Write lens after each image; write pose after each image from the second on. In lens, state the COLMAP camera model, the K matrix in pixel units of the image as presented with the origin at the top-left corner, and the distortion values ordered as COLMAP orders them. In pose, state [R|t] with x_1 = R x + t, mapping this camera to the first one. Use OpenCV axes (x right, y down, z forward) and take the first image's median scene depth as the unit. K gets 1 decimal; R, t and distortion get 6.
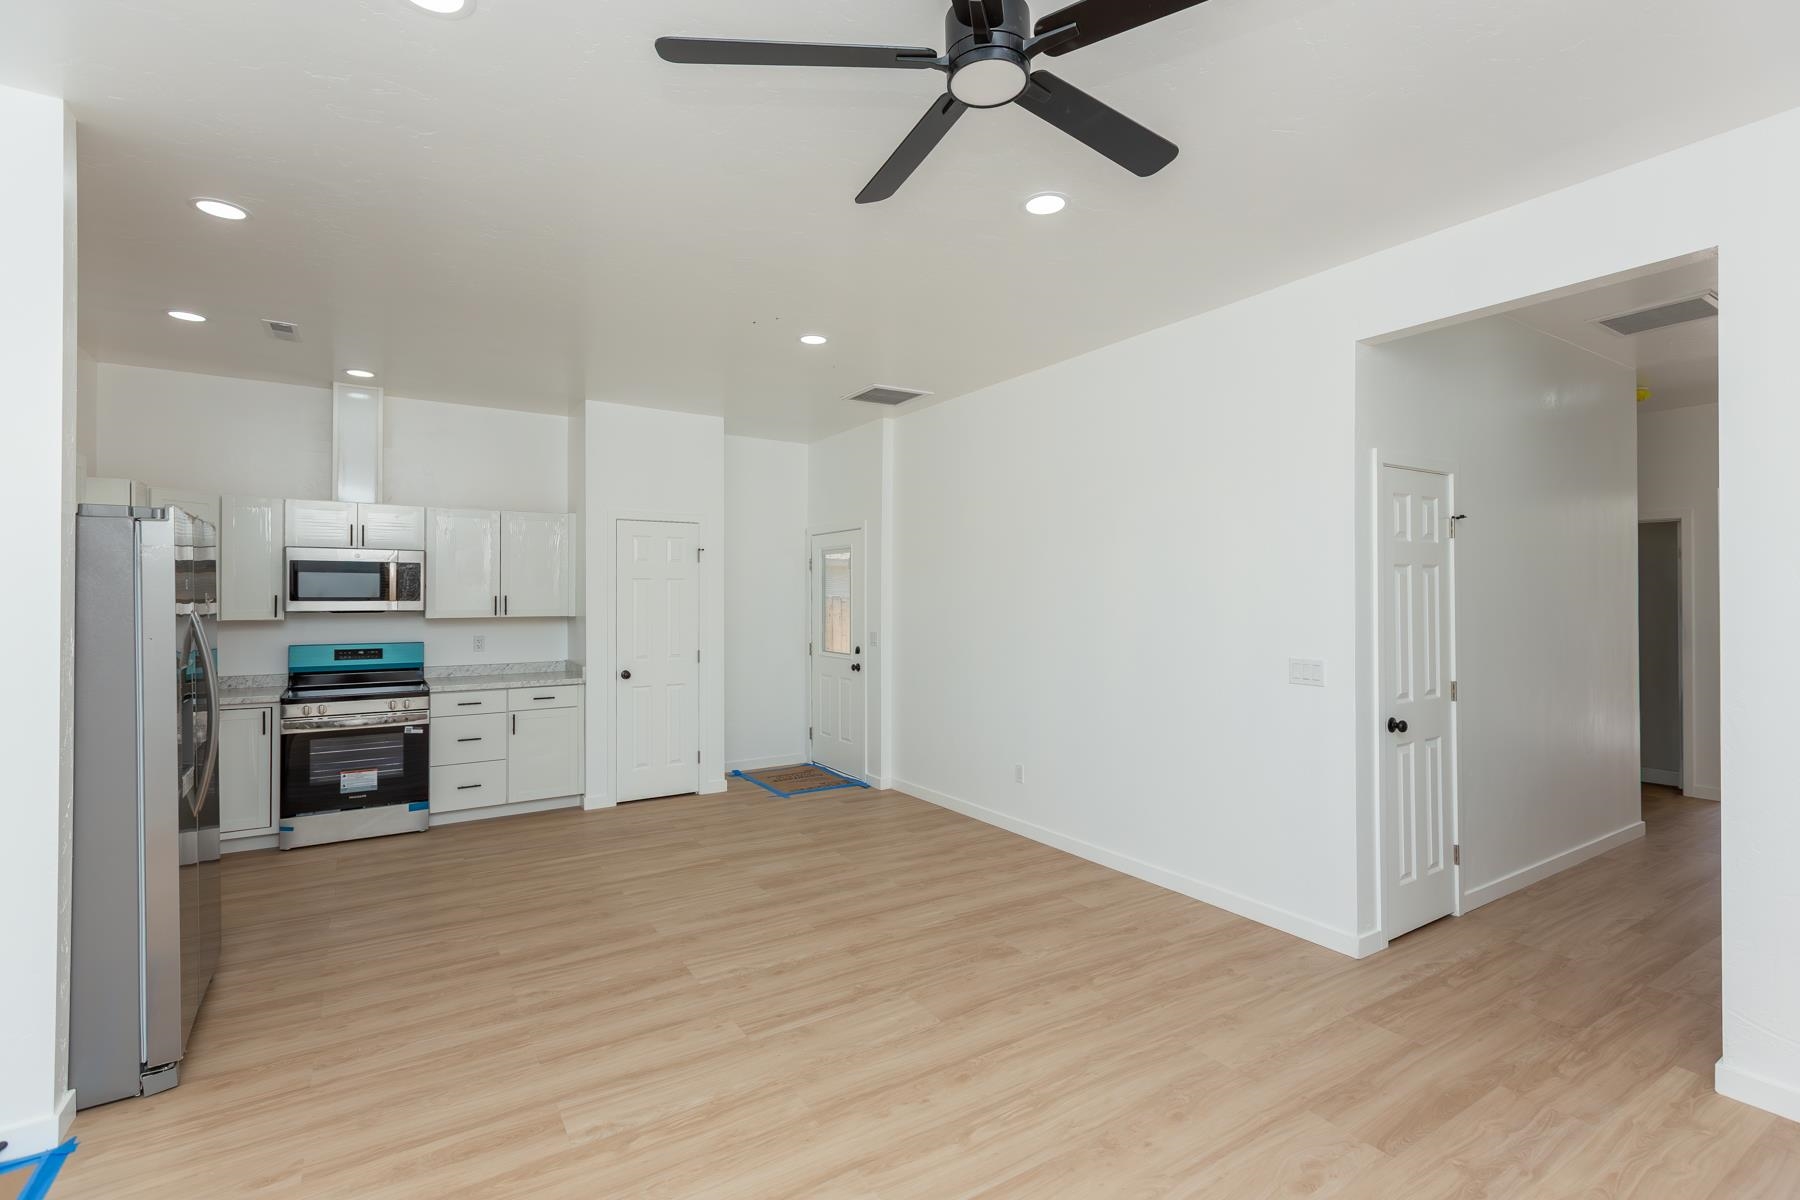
lens RADIAL K [[820.0, 0, 897.7], [0, 820.0, 592.6], [0, 0, 1]] dist [0.004096, 0.000687]
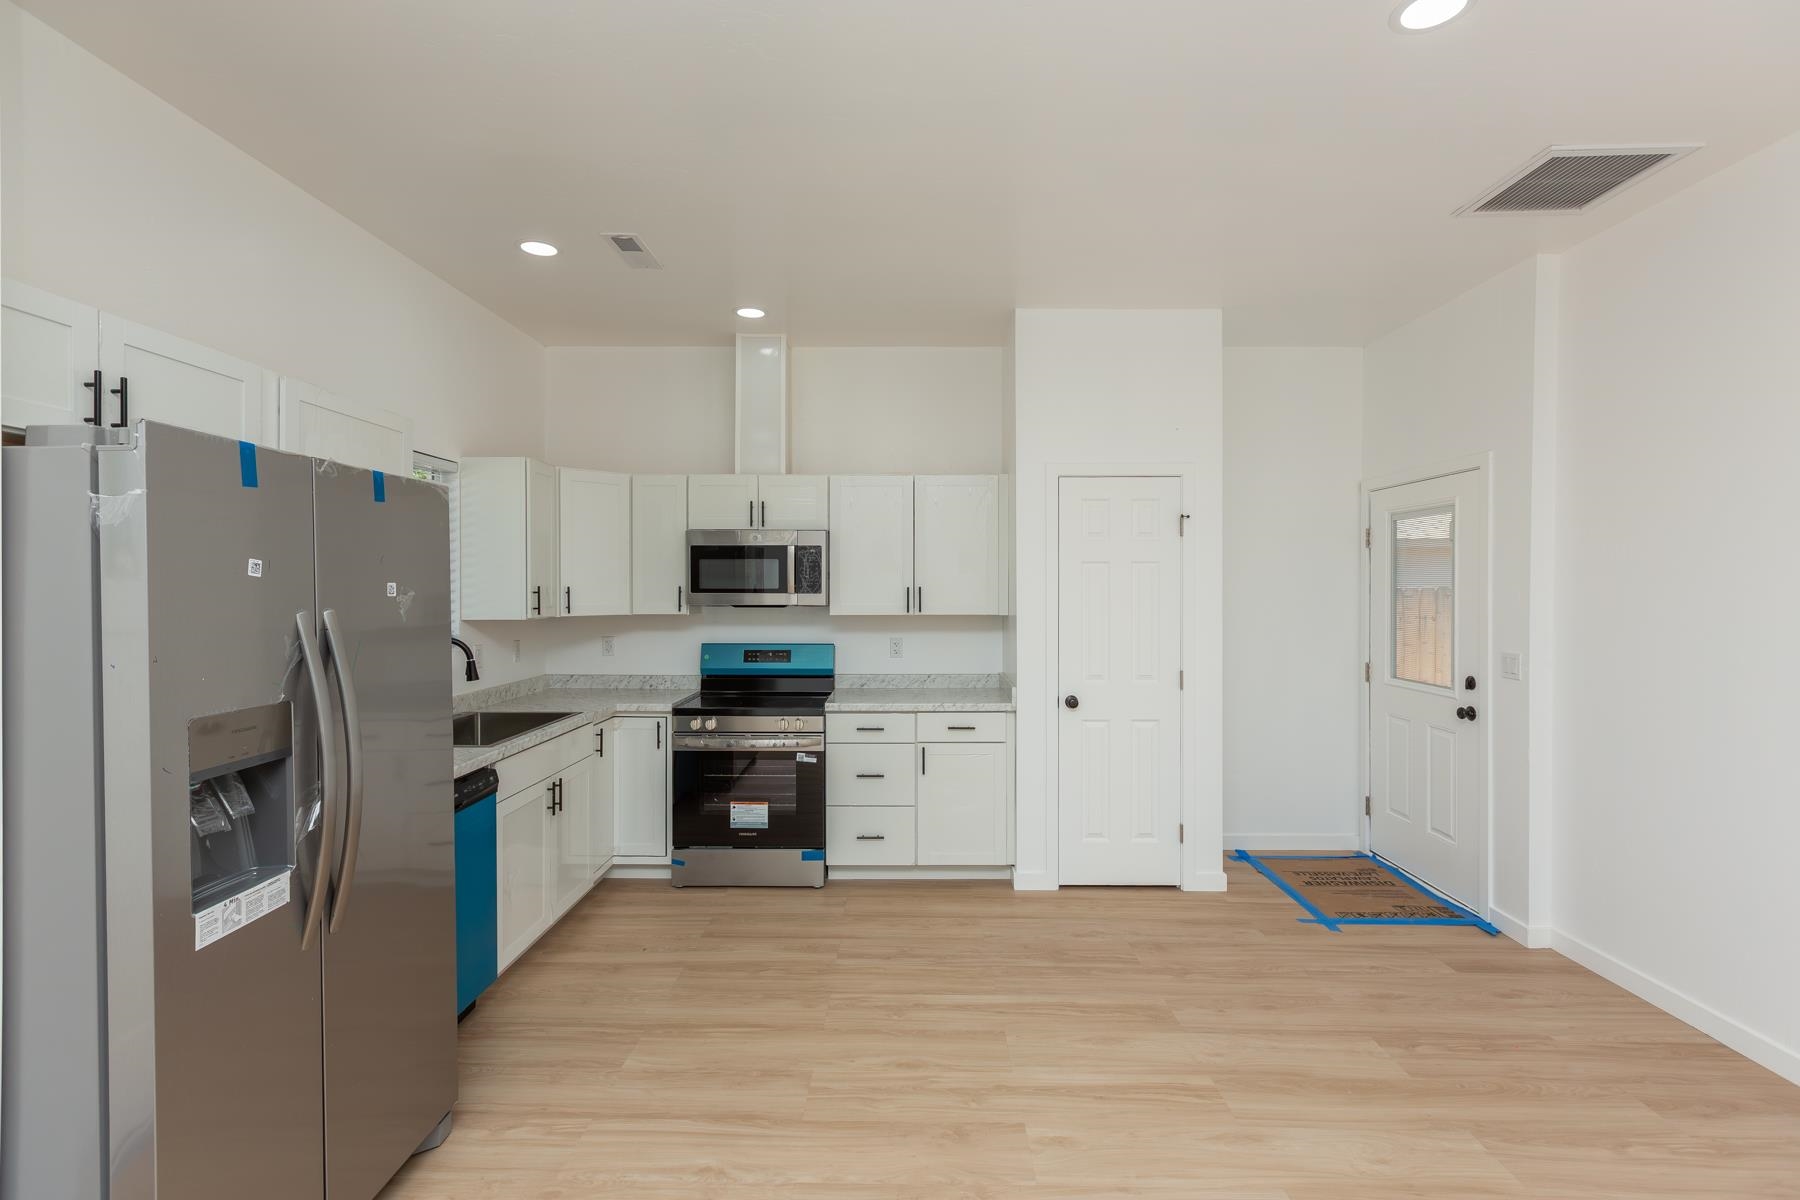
lens RADIAL K [[820.0, 0, 896.7], [0, 820.0, 595.2], [0, 0, 1]] dist [0.004096, 0.000687]
pose [[0.831935, 0.005386, -0.554847, -0.082816], [0.002396, 0.999909, 0.013299, 0.001245], [0.554868, -0.012394, 0.831846, 0.397820]]
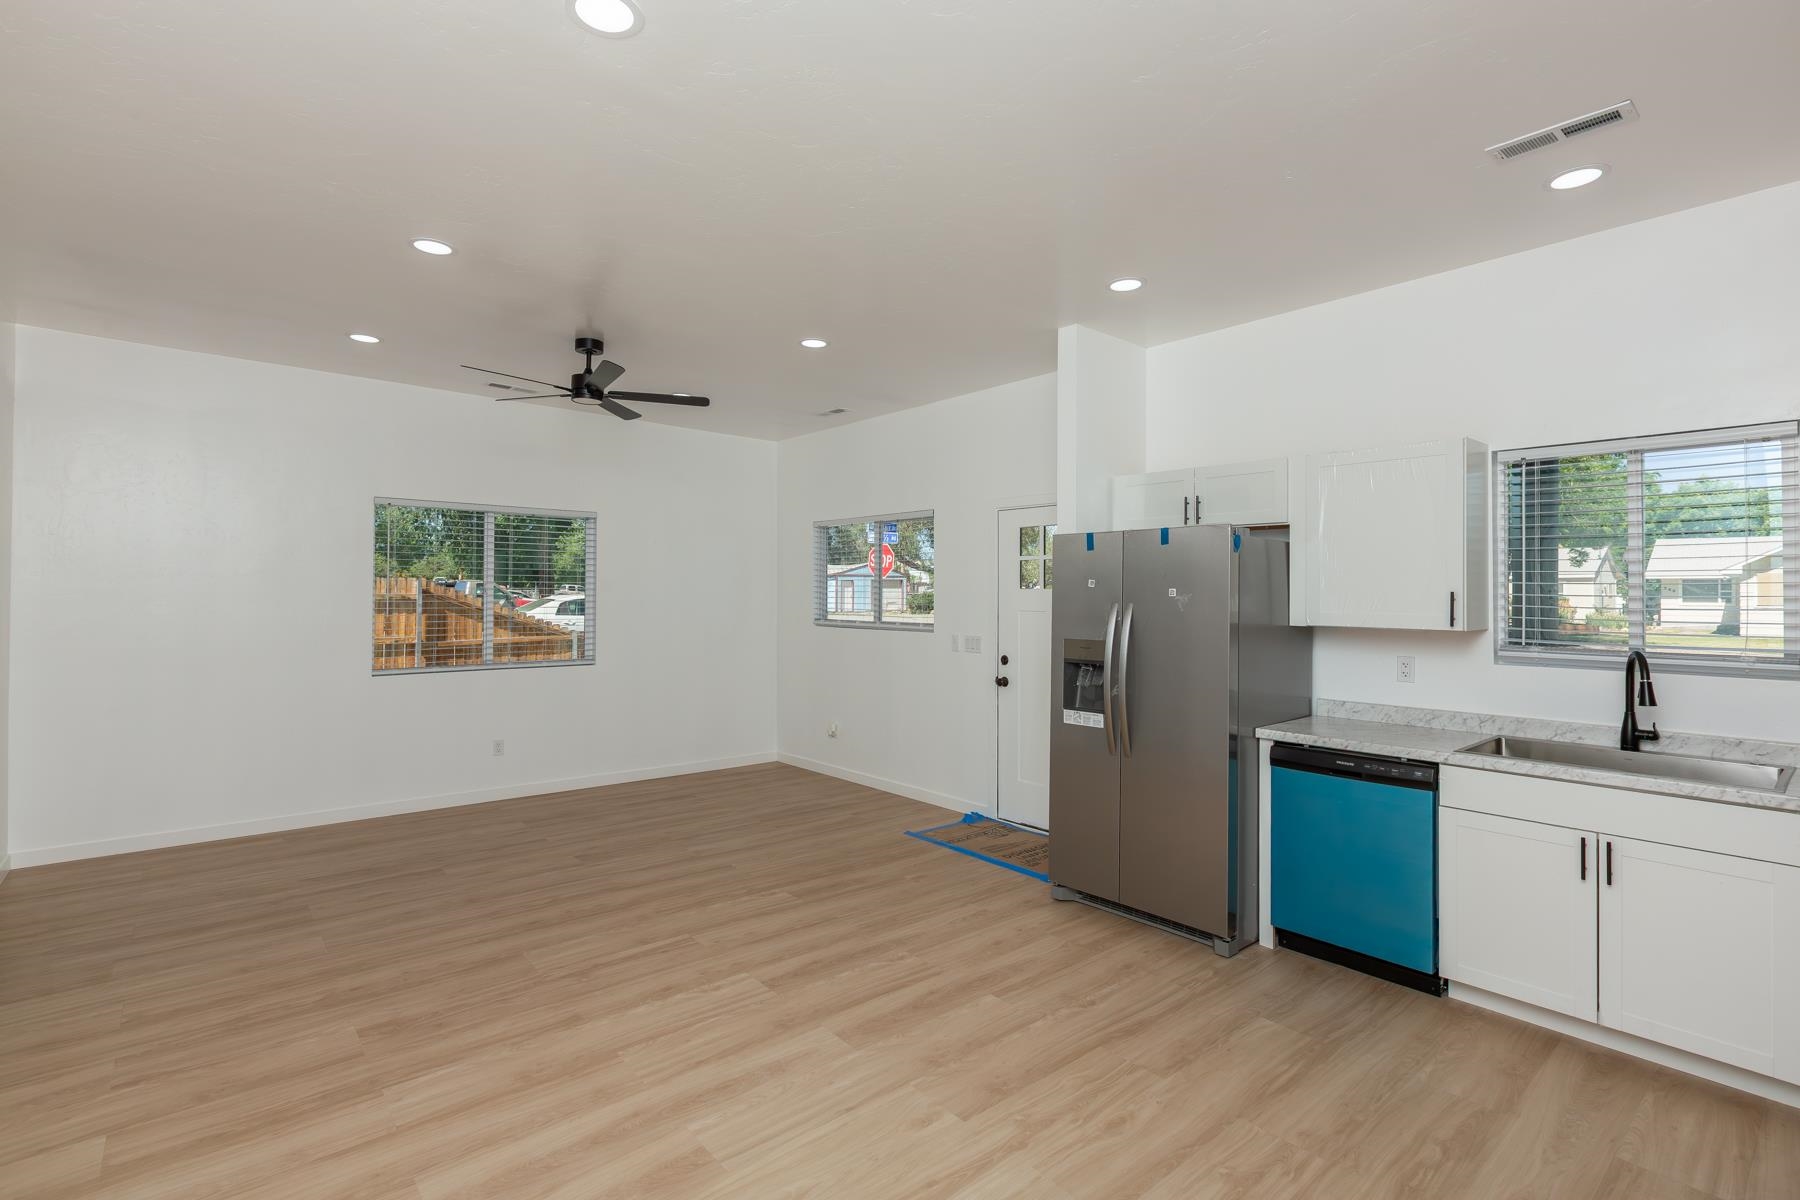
lens RADIAL K [[836.0, 0, 900.3], [0, 836.0, 587.1], [0, 0, 1]] dist [-0.002298, -0.001501]
pose [[-0.989992, -0.005187, -0.141031, -0.169957], [-0.003314, 0.999903, -0.013517, 0.008711], [0.141087, -0.012914, -0.989913, 1.244144]]
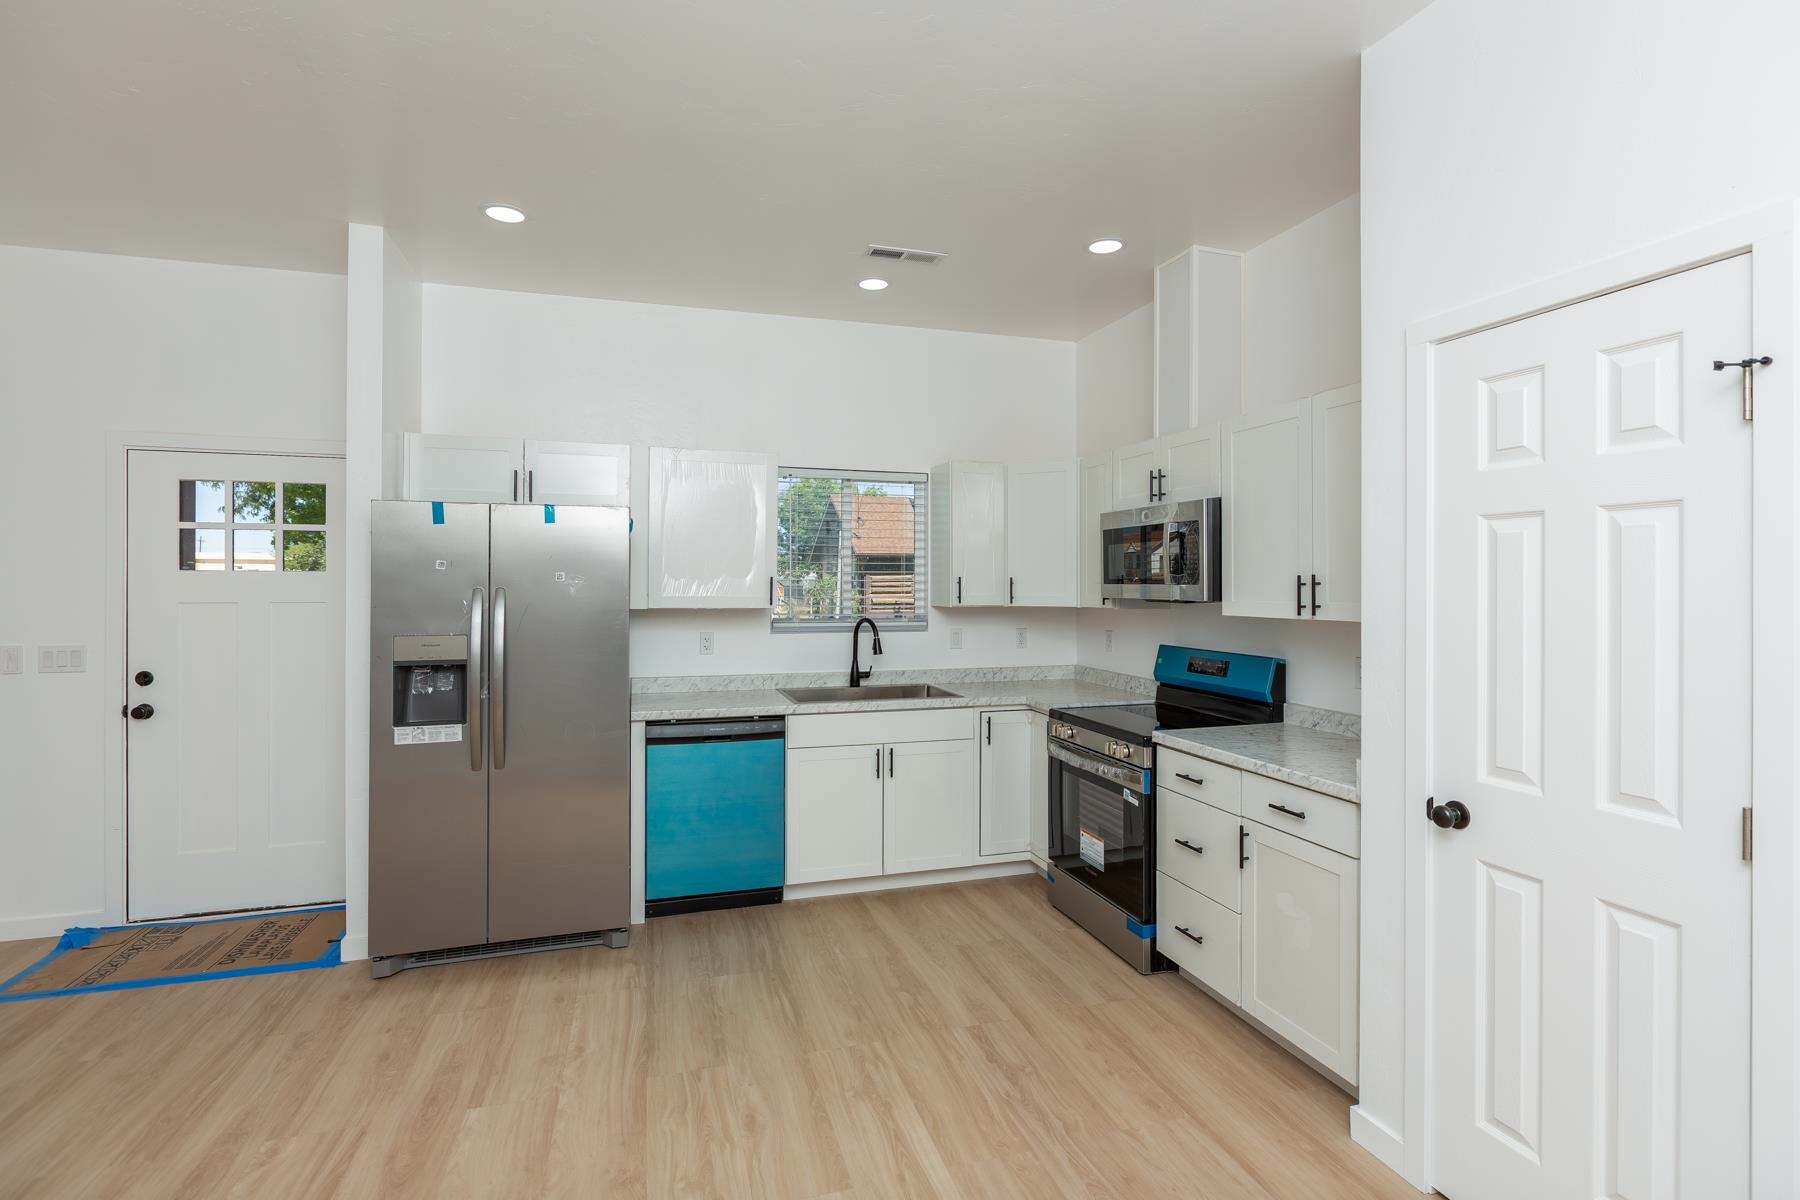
lens RADIAL K [[836.0, 0, 898.8], [0, 836.0, 587.1], [0, 0, 1]] dist [-0.002298, -0.001501]
pose [[-0.263710, 0.003387, -0.964596, 0.050363], [0.002070, 0.999994, 0.002945, 0.009781], [0.964600, -0.001220, -0.263716, 1.001422]]
